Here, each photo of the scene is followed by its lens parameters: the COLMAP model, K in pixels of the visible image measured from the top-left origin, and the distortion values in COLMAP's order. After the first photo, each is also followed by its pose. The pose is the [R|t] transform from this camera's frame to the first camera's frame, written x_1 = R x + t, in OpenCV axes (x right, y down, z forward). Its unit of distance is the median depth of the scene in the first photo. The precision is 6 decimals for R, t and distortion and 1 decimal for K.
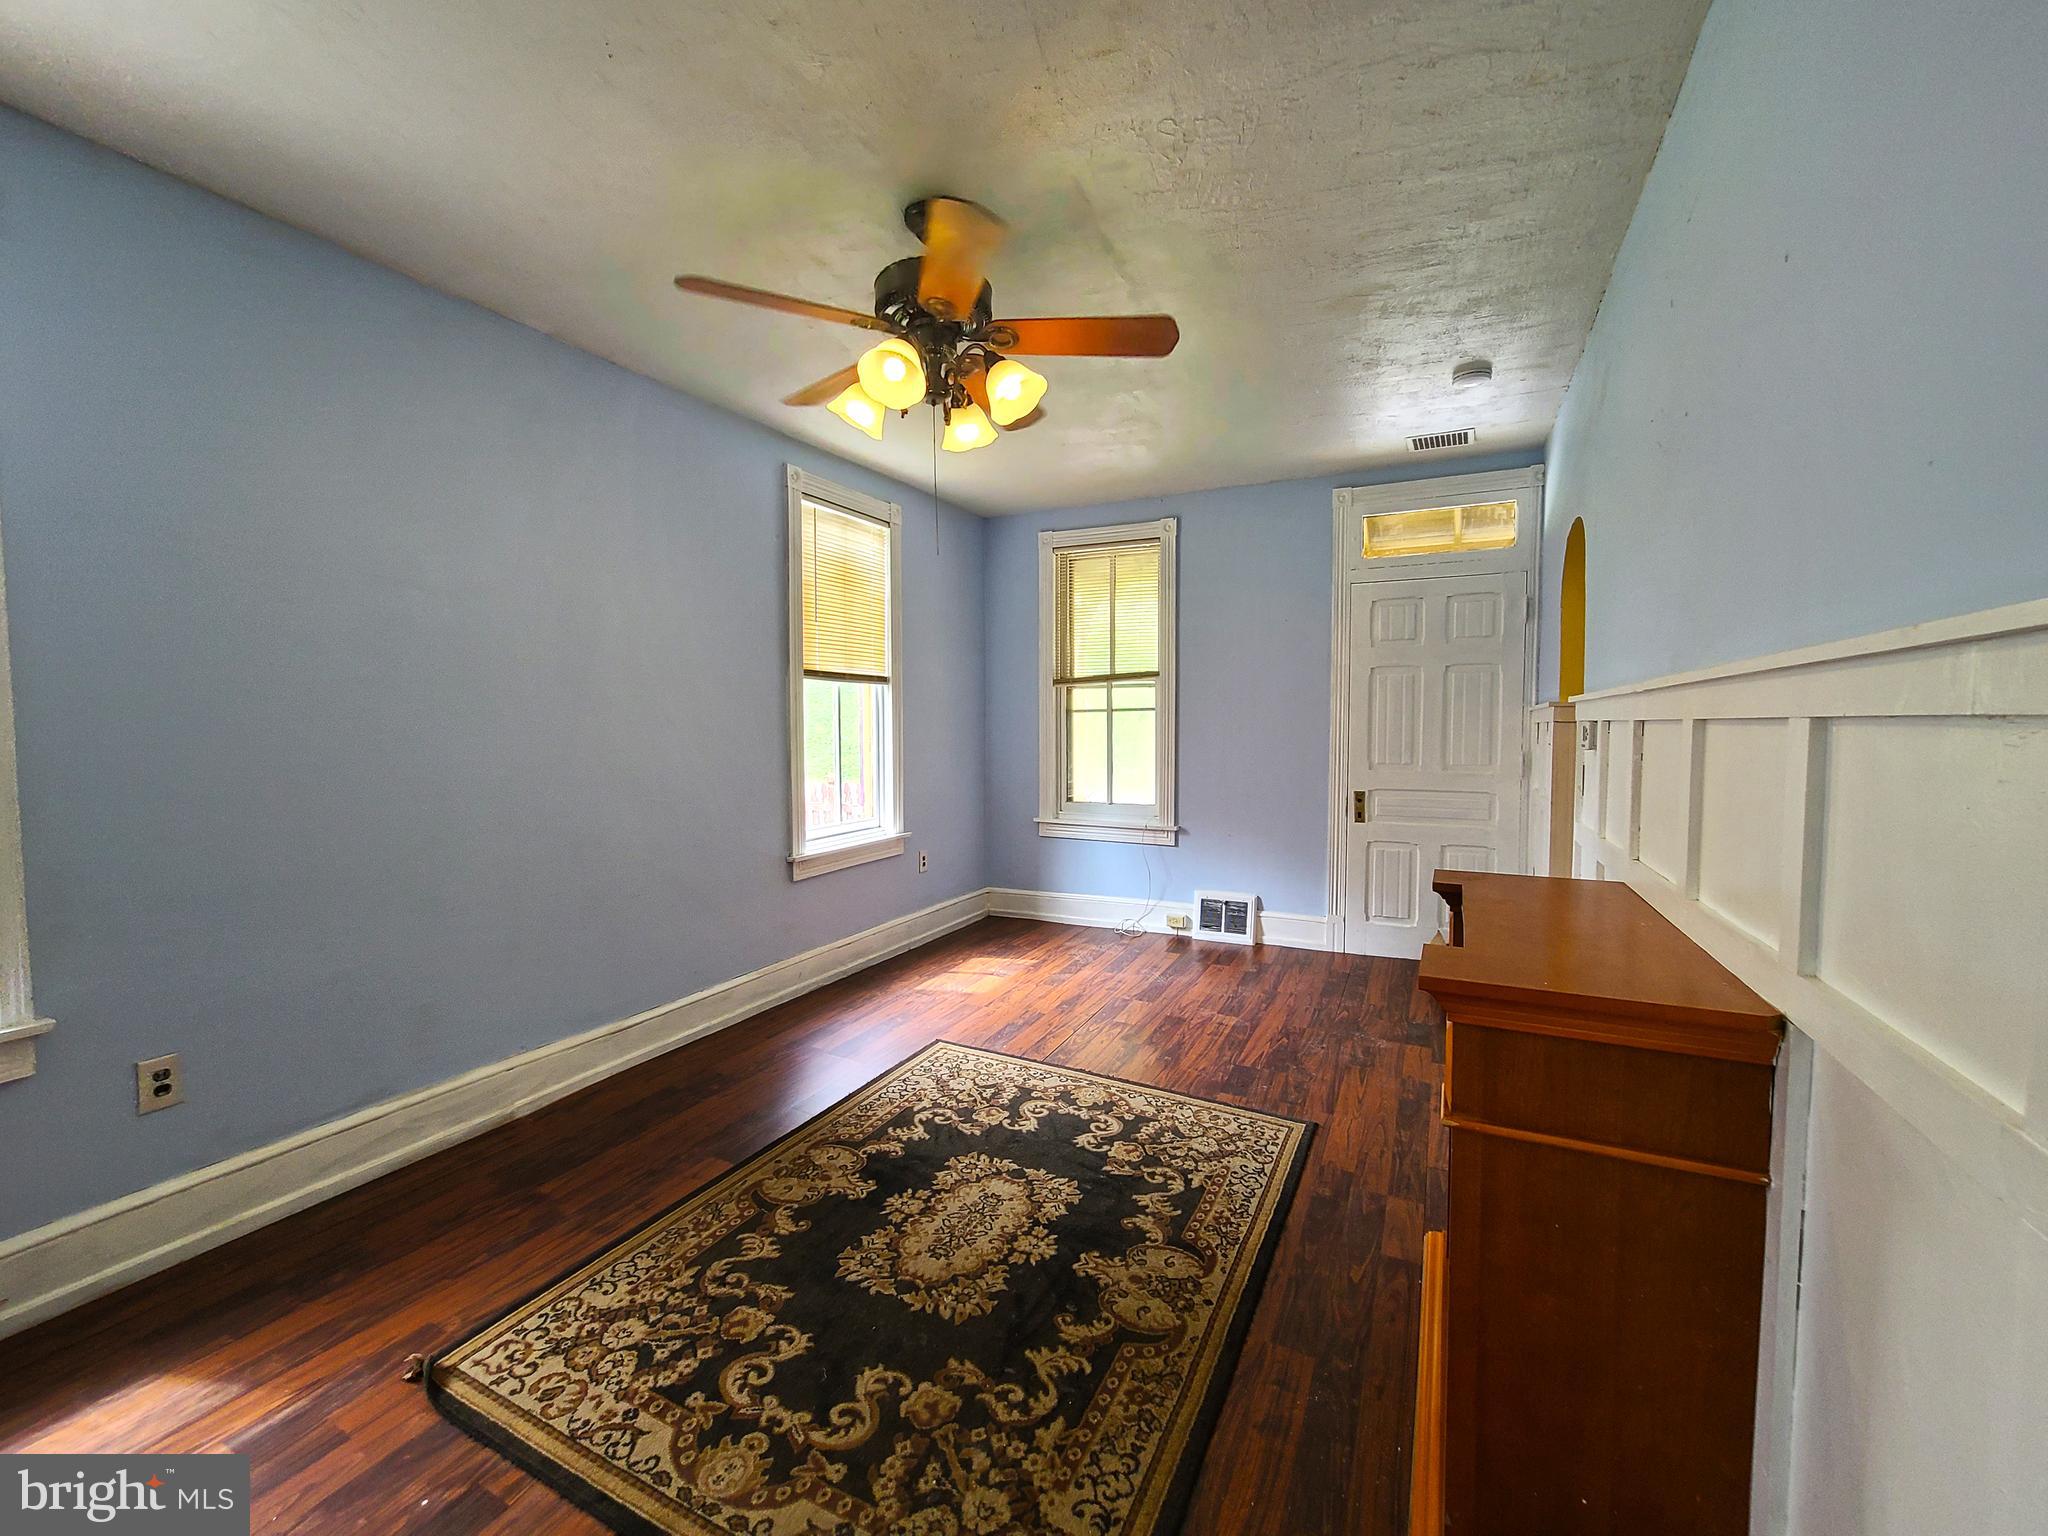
lens RADIAL K [[847.2, 0, 1024.7], [0, 847.2, 766.7], [0, 0, 1]] dist [-0.002133, -0.000498]
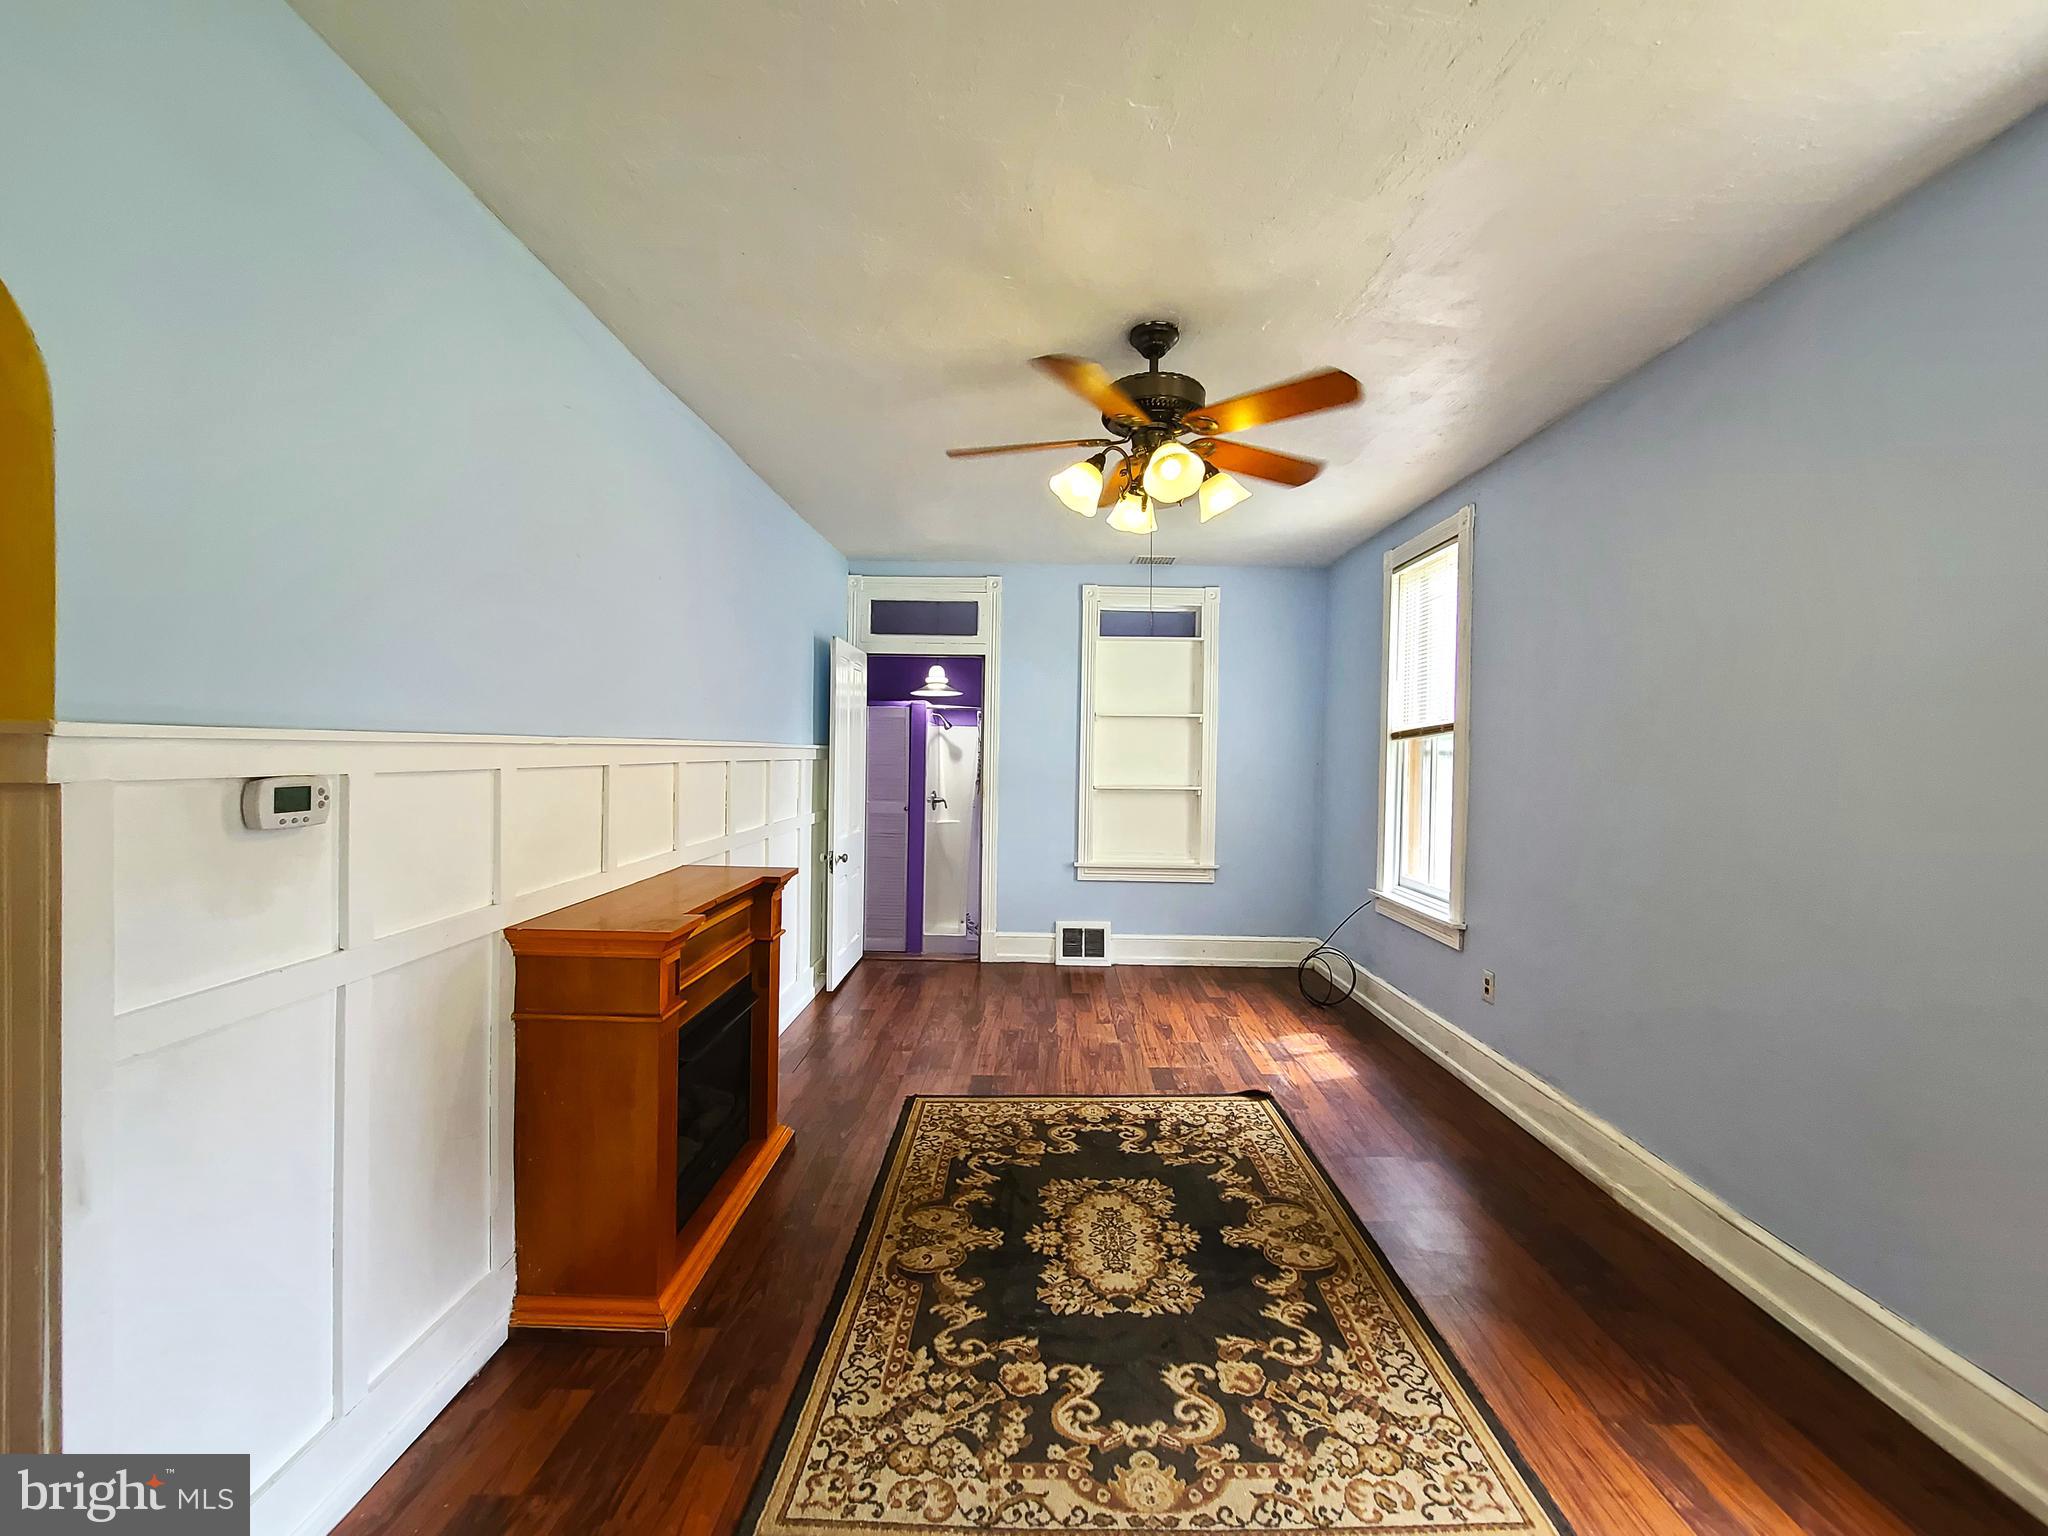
lens RADIAL K [[847.2, 0, 1026.1], [0, 847.2, 766.7], [0, 0, 1]] dist [-0.002133, -0.000498]
pose [[-0.899297, -0.008667, -0.437253, 0.501242], [-0.041945, 0.996904, 0.066509, -0.126494], [0.435323, 0.078152, -0.896876, 1.838068]]
